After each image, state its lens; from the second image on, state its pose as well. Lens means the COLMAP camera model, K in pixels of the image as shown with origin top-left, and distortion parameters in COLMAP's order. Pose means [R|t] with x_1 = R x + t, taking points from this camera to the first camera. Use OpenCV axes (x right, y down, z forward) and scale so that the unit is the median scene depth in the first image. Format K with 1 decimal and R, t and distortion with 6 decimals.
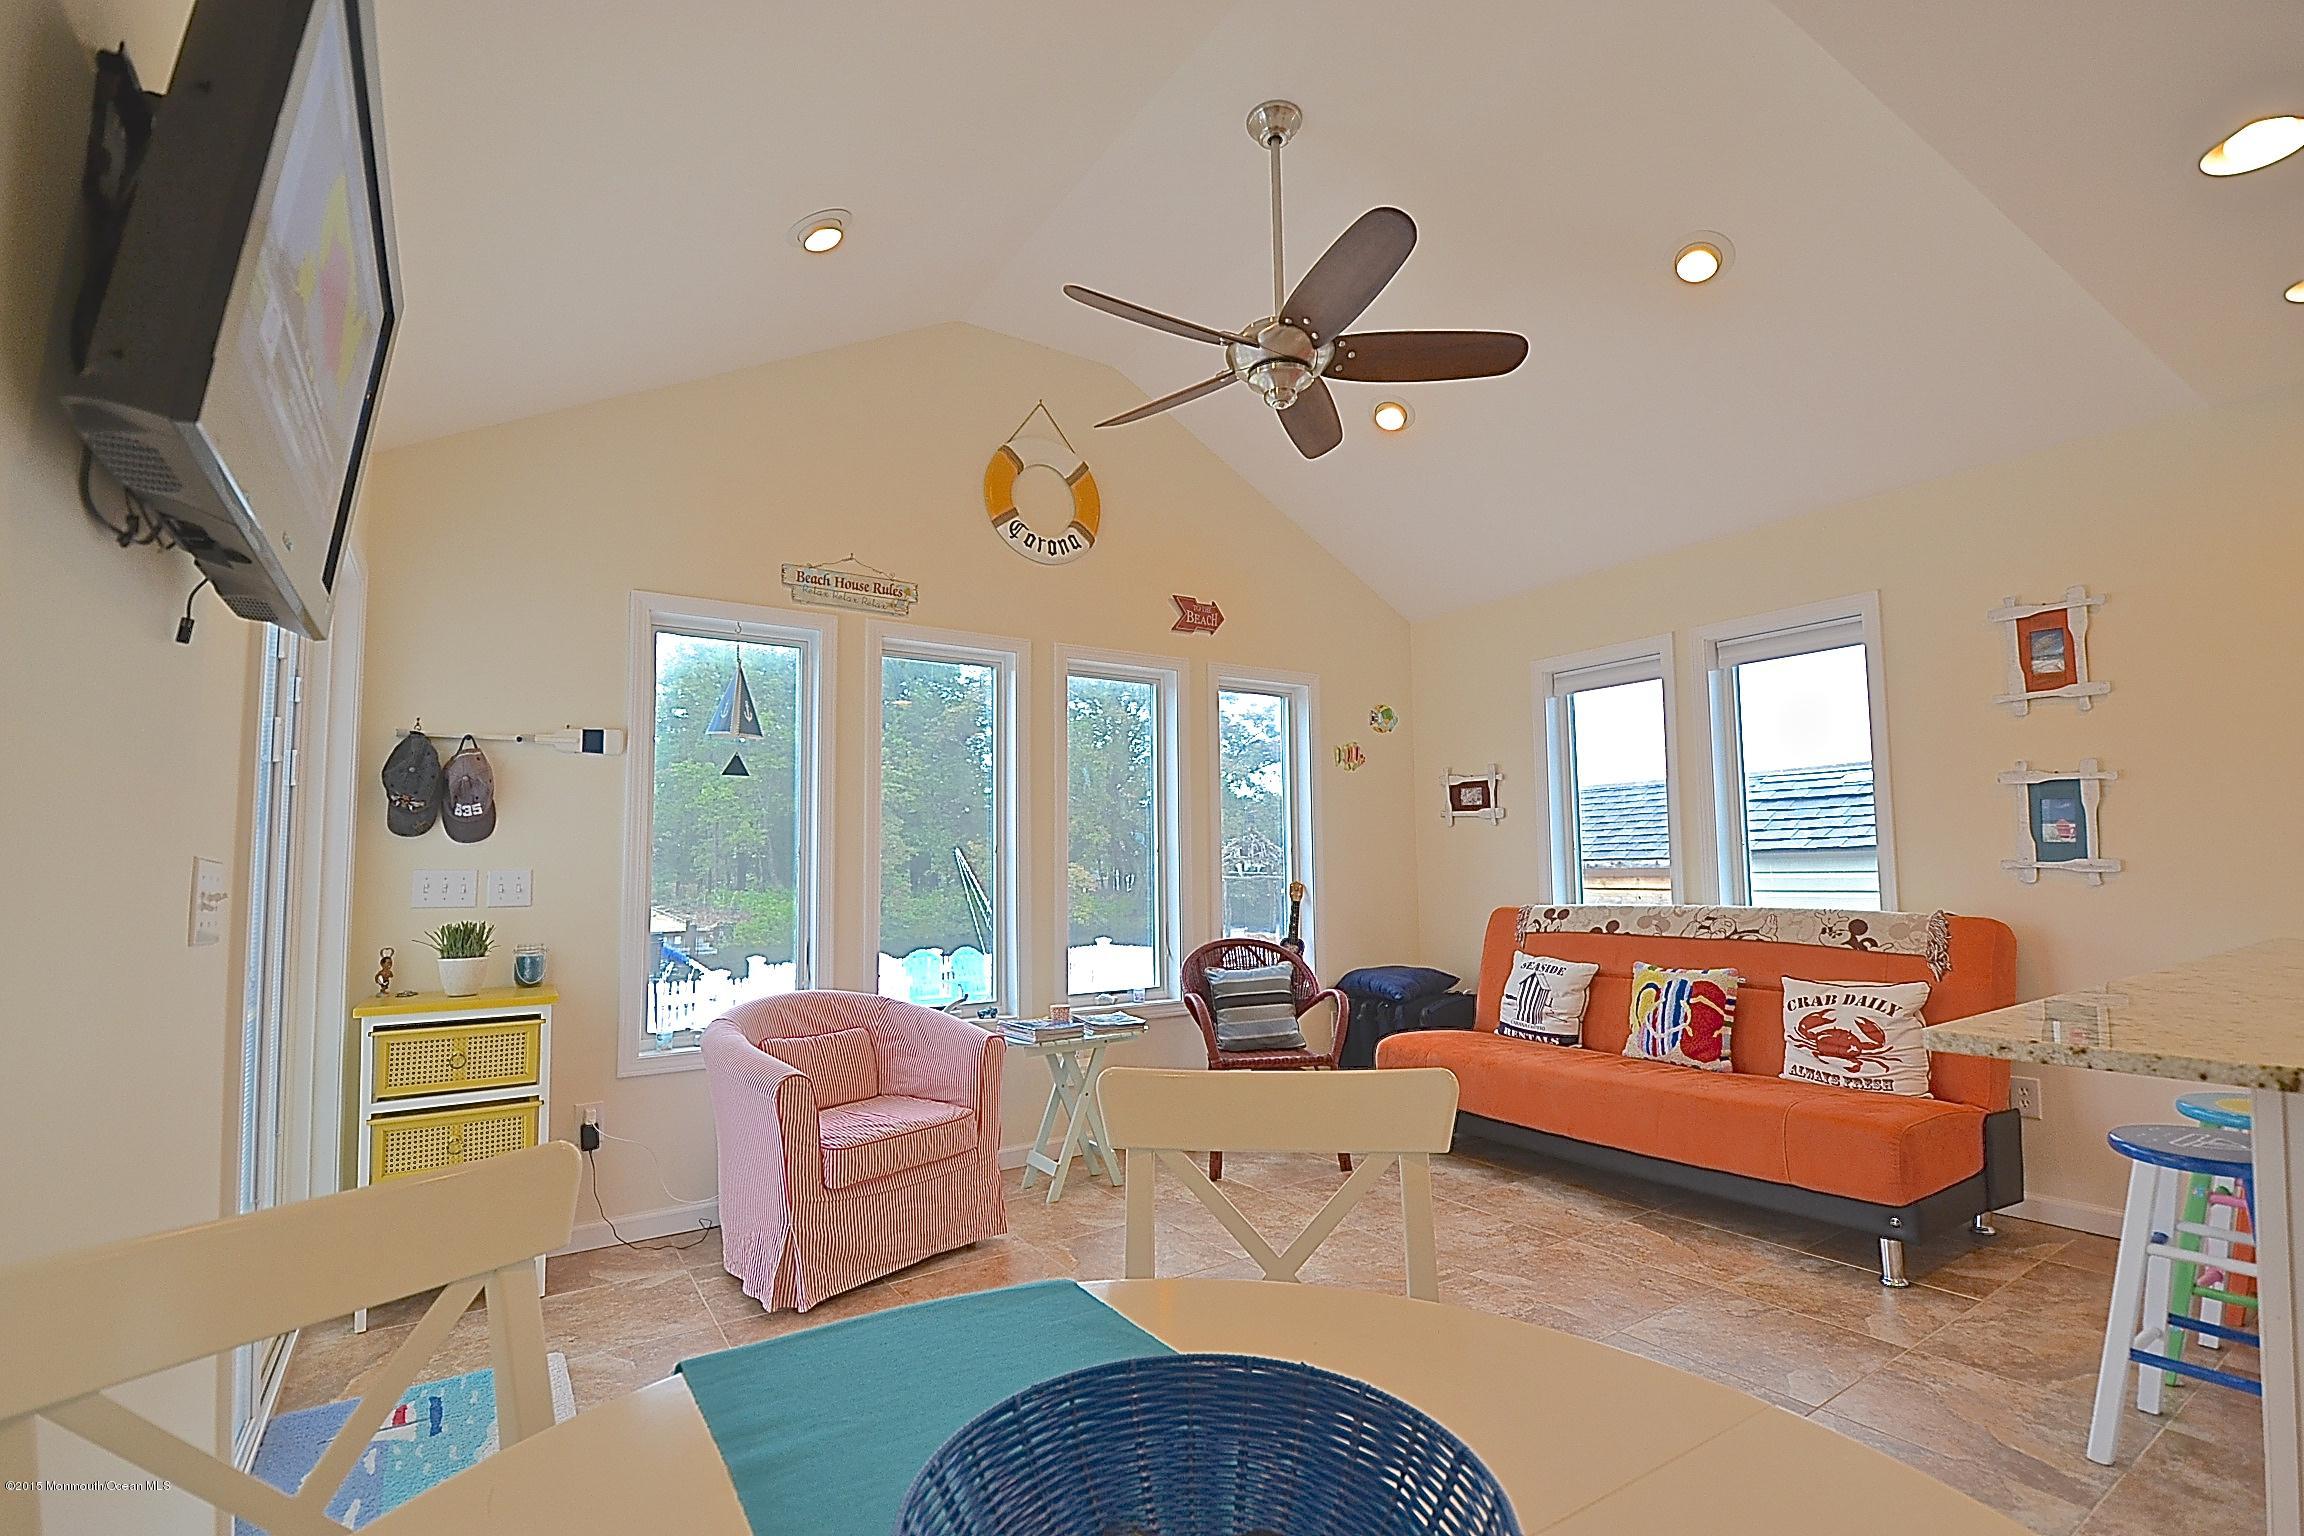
lens RADIAL K [[1019.0, 0, 1151.4], [0, 1019.0, 793.8], [0, 0, 1]] dist [0.020320, -0.026468]
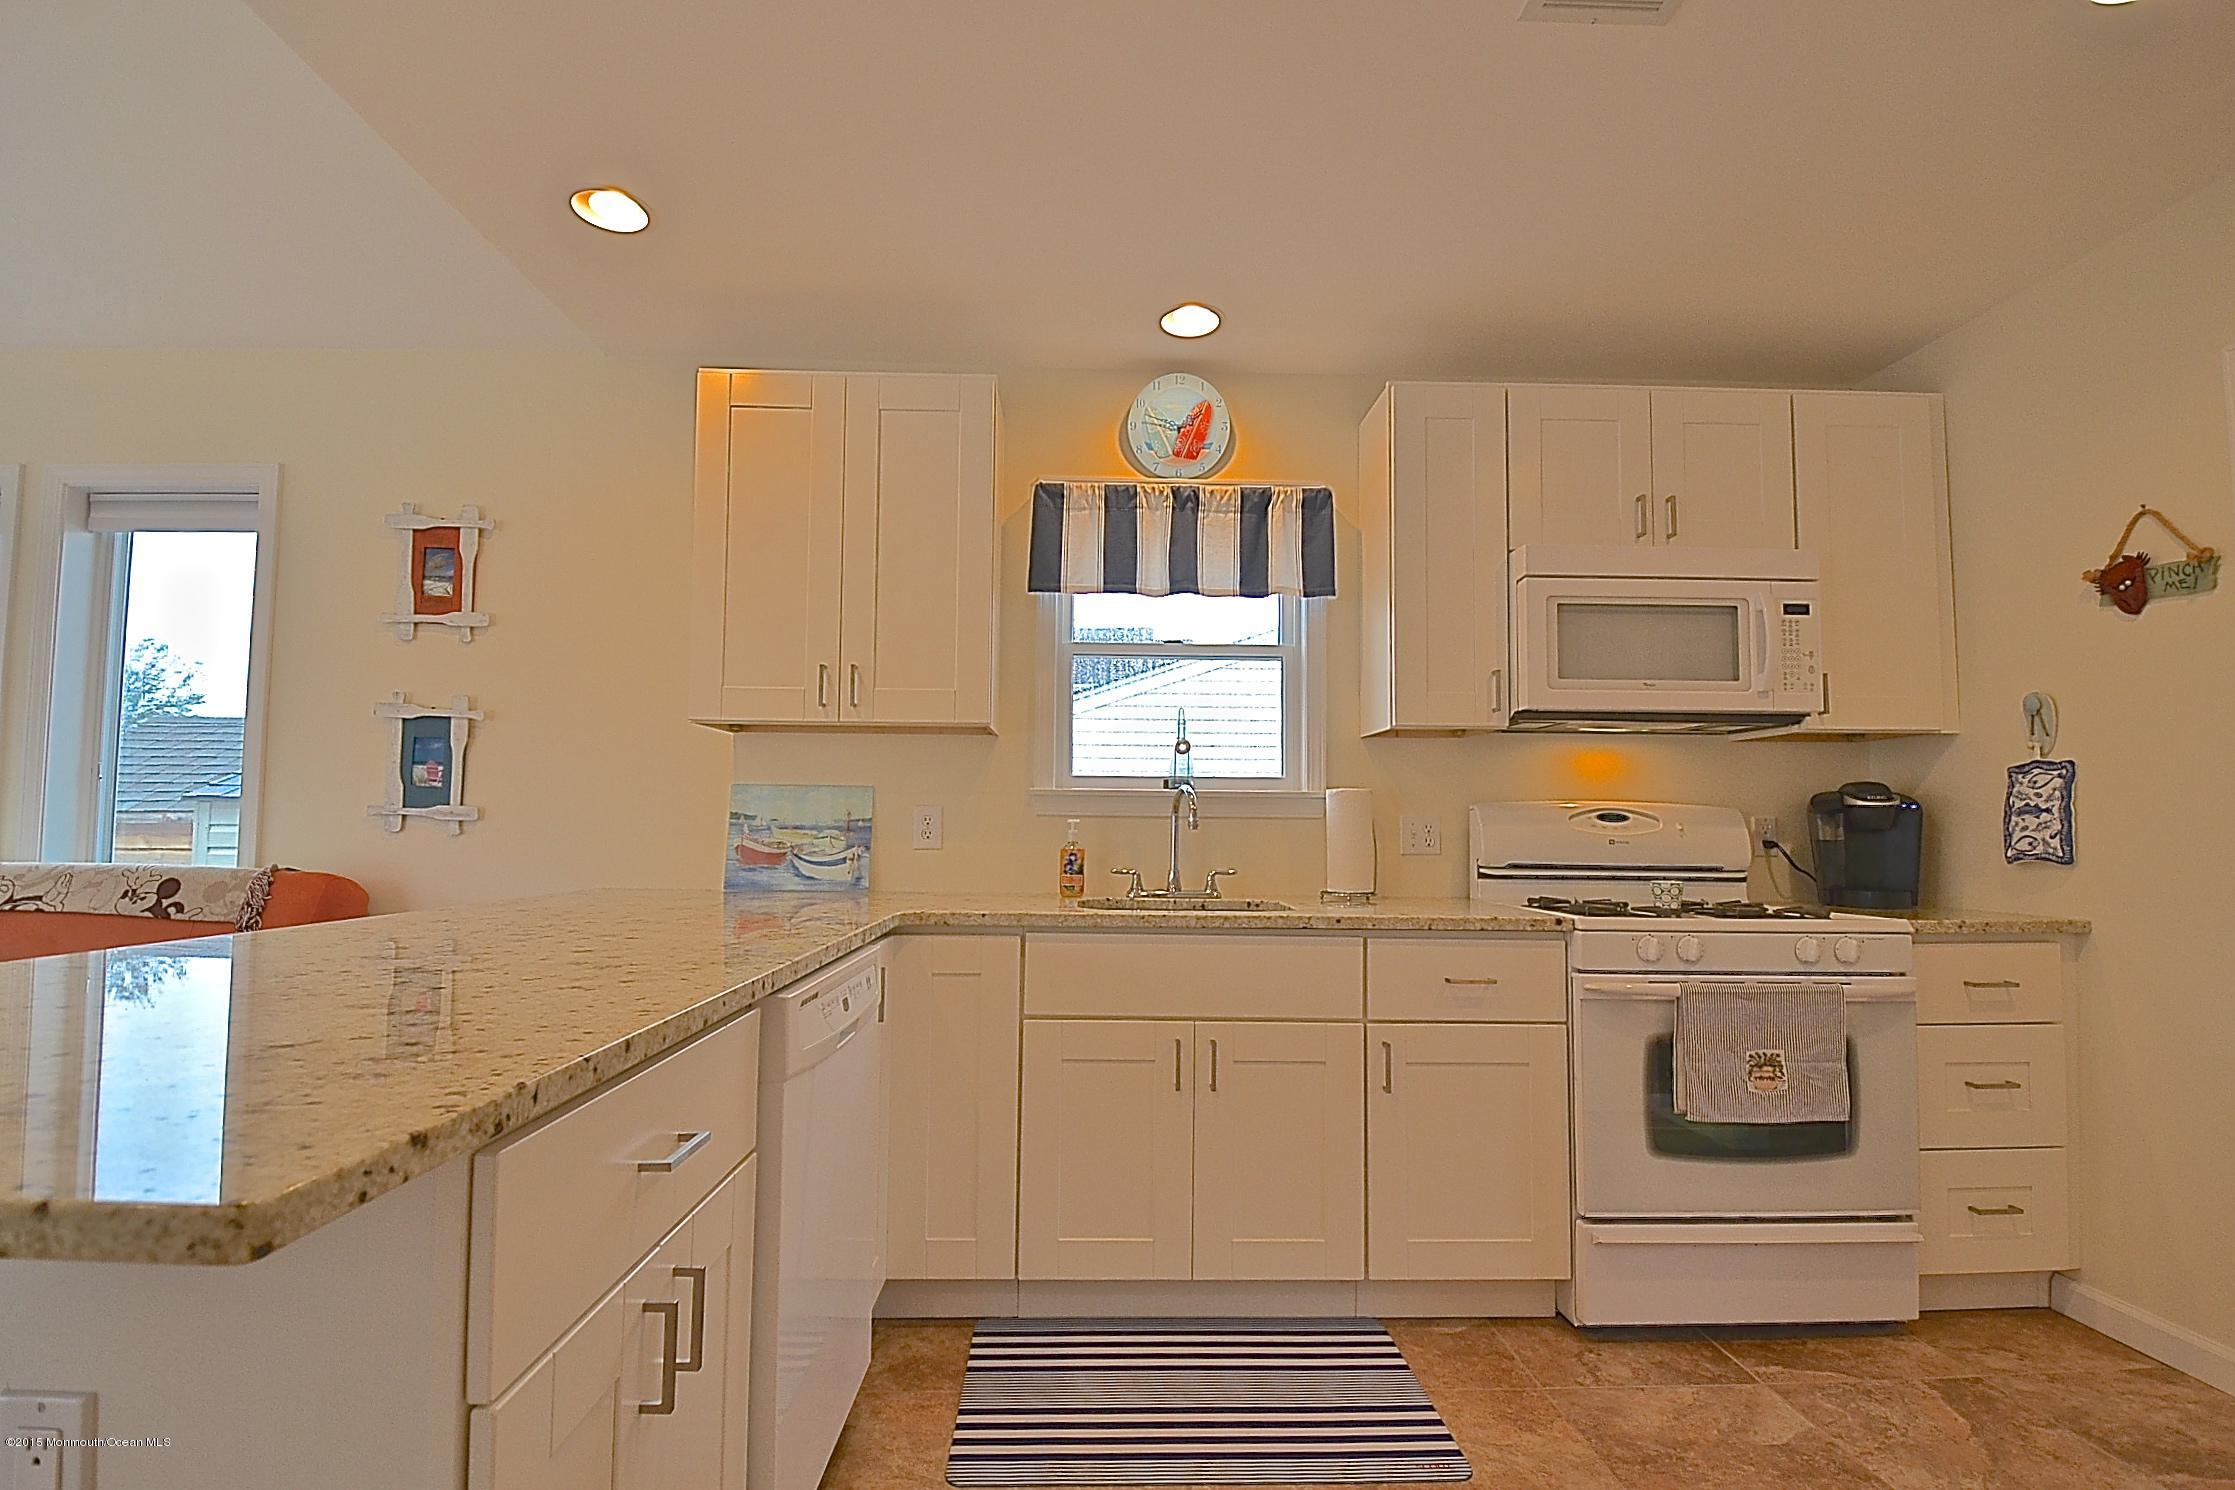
lens RADIAL K [[1017.9, 0, 1121.8], [0, 1017.9, 770.6], [0, 0, 1]] dist [0.020448, -0.026192]
pose [[0.523439, 0.063540, 0.849691, 0.380952], [-0.073668, 0.996856, -0.029163, 0.012960], [-0.848872, -0.047330, 0.526475, 0.013779]]
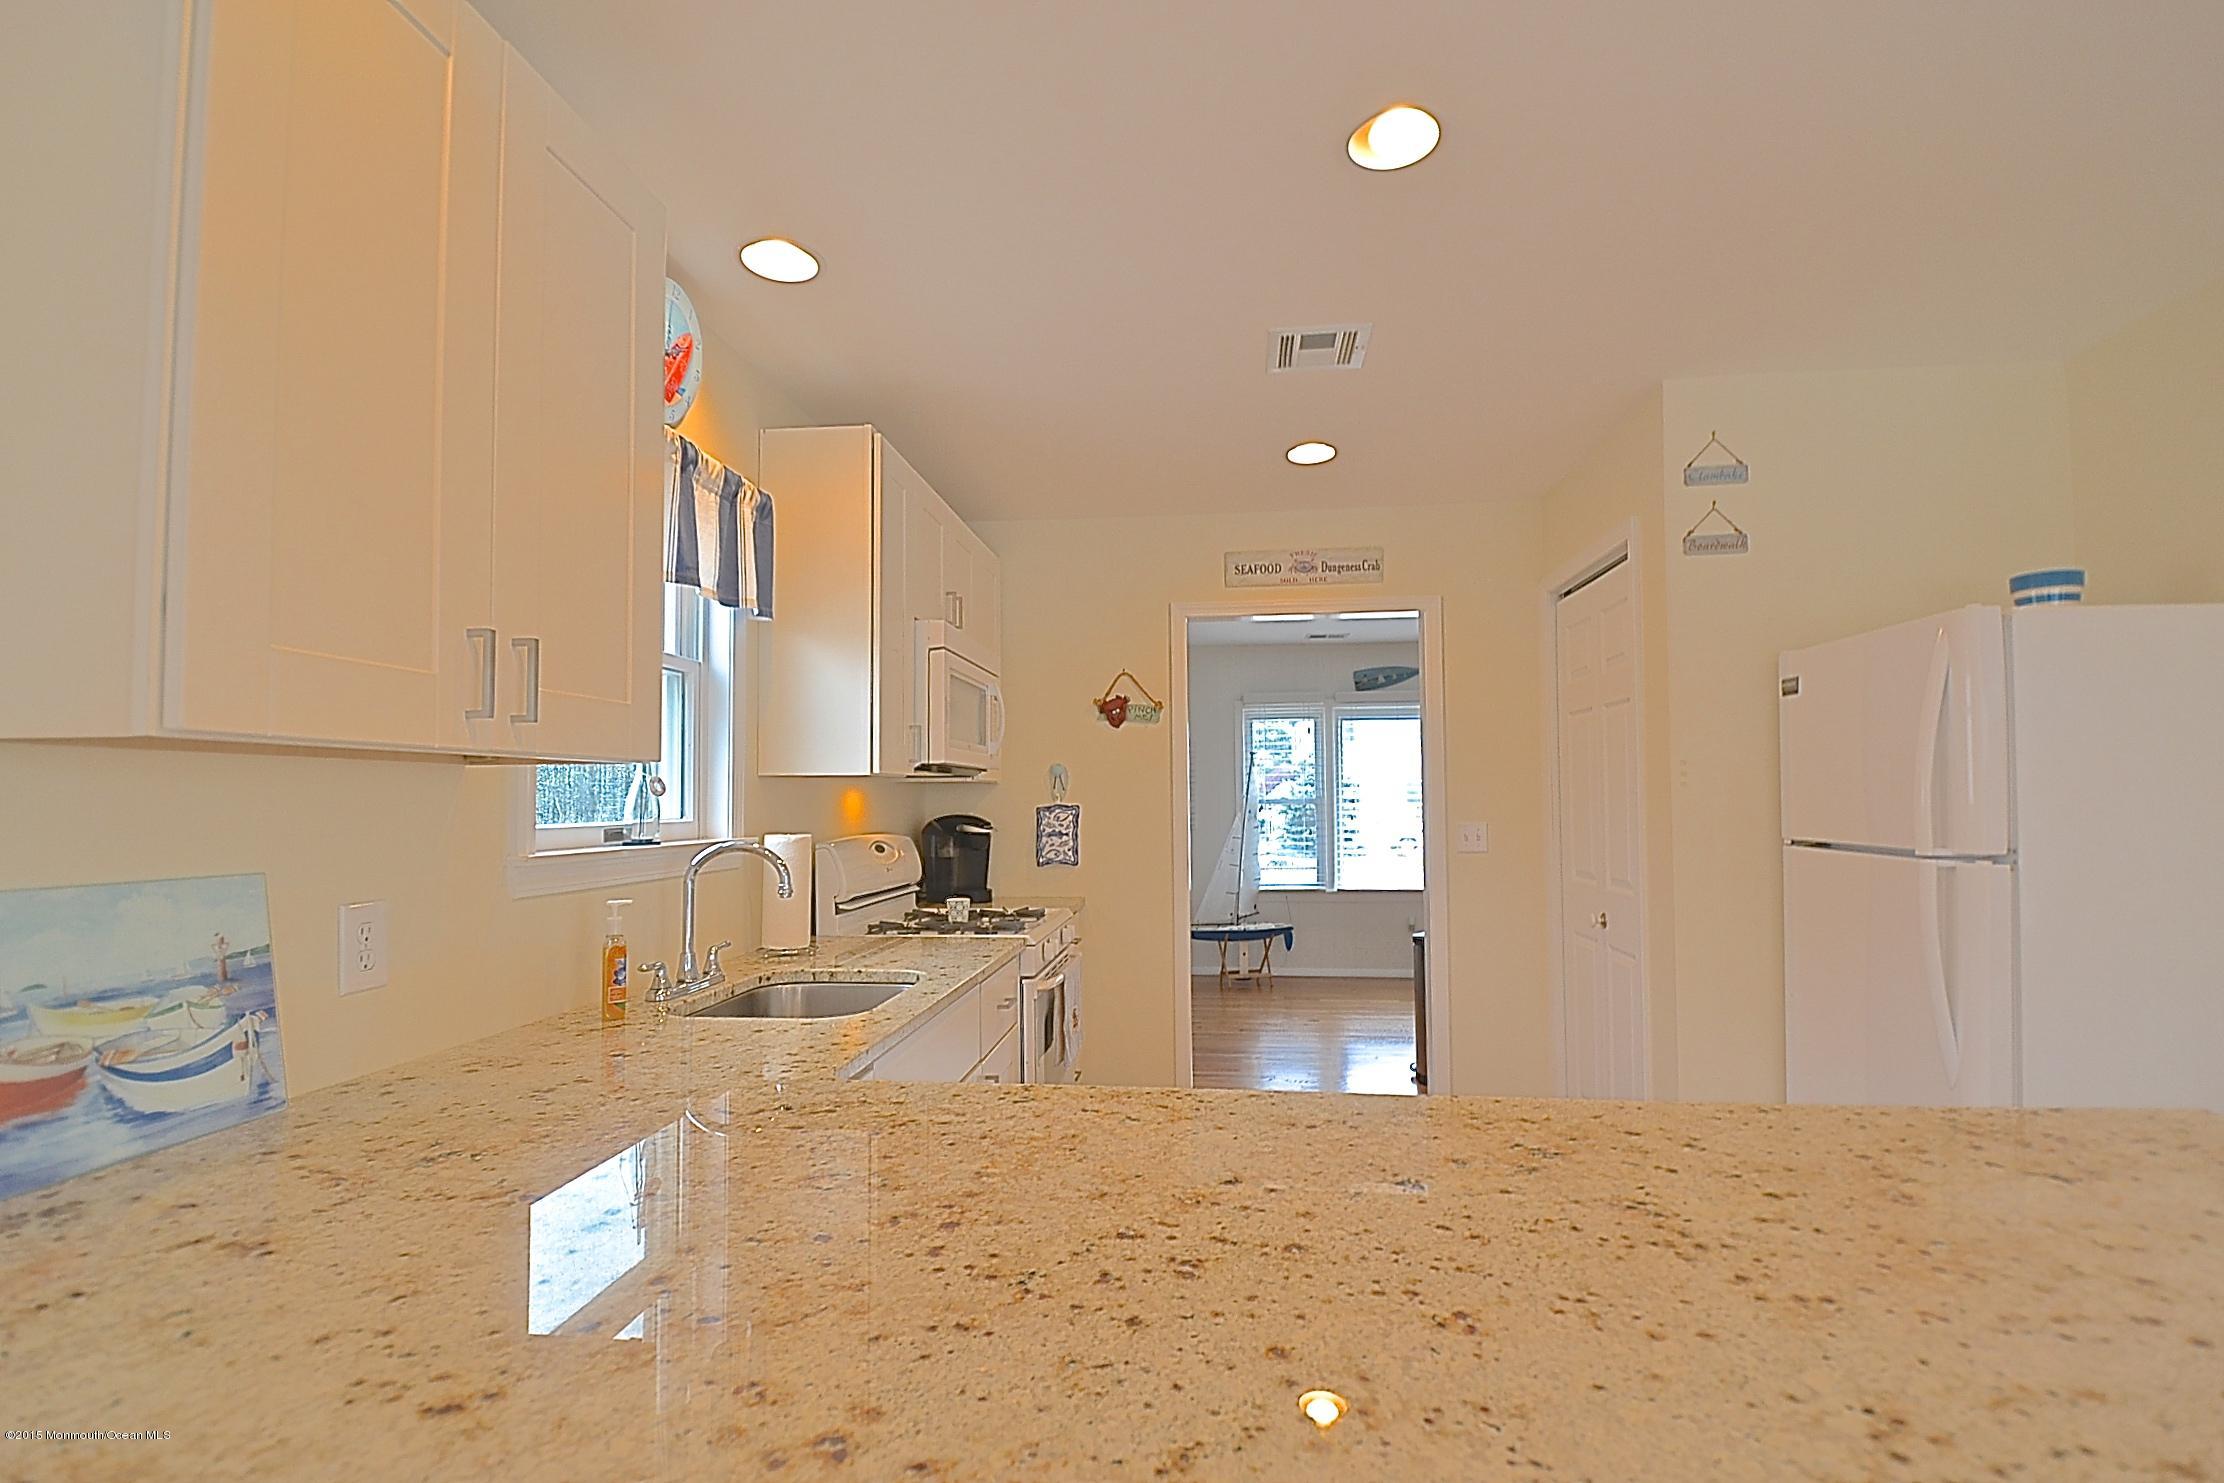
lens RADIAL K [[1019.5, 0, 1109.5], [0, 1019.5, 766.9], [0, 0, 1]] dist [0.017313, -0.024388]
pose [[-0.769589, 0.038948, 0.637350, 0.496530], [-0.026708, 0.995301, -0.093072, 0.004986], [-0.637980, -0.088649, -0.764933, 0.659517]]
